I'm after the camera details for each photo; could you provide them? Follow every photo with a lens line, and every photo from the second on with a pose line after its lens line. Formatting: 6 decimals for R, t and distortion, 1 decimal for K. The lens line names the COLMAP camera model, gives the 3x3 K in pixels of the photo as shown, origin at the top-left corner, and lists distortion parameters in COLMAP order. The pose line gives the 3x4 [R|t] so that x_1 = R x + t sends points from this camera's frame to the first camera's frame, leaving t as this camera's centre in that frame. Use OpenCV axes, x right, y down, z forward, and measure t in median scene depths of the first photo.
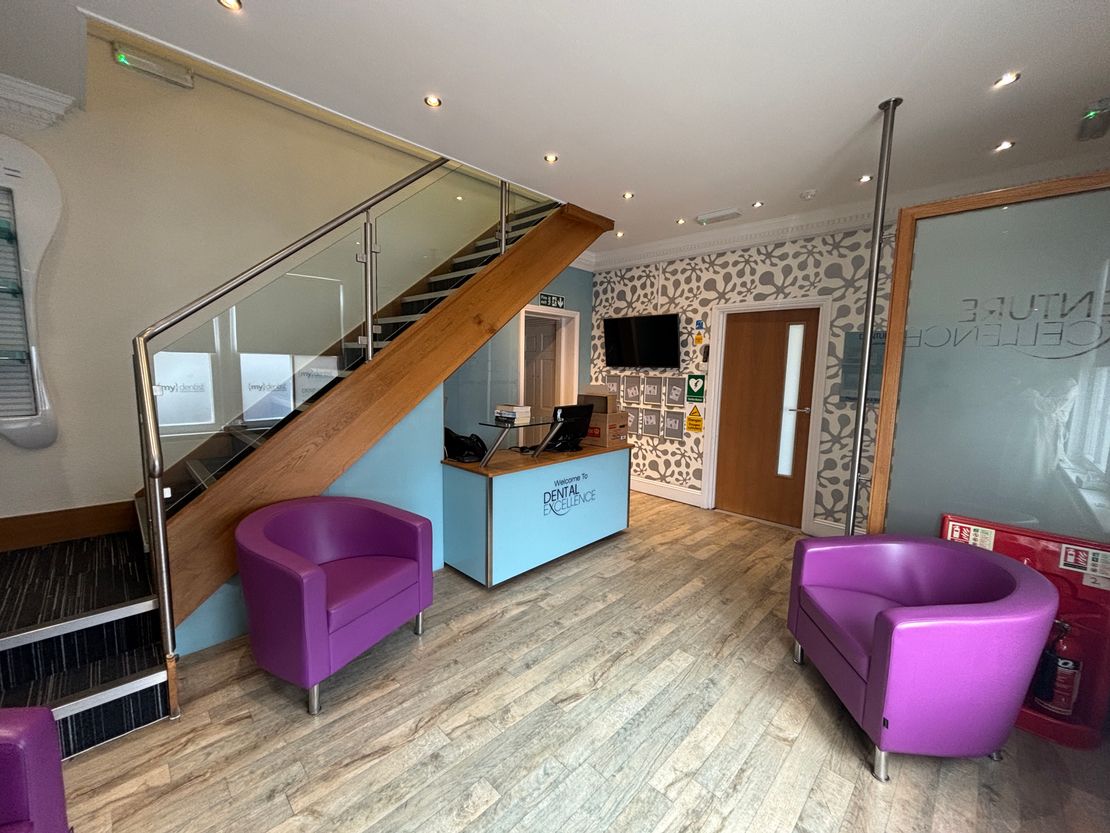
lens RADIAL K [[445.5, 0, 551.4], [0, 445.5, 410.9], [0, 0, 1]] dist [0.026985, 0.001573]
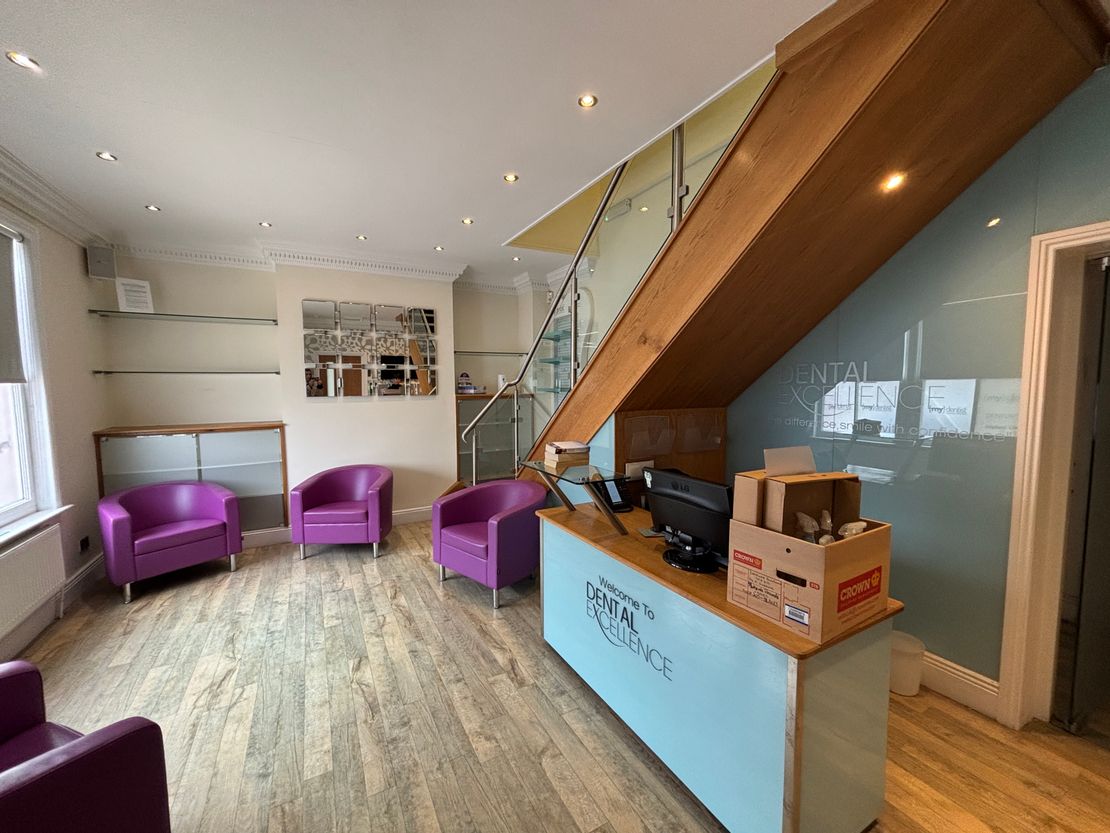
lens RADIAL K [[445.5, 0, 551.5], [0, 445.5, 425.8], [0, 0, 1]] dist [0.026985, 0.001573]
pose [[-0.281691, 0.068827, -0.957034, 0.916887], [-0.092177, 0.990870, 0.098392, -0.169522], [0.955067, 0.115932, -0.272774, 1.563843]]
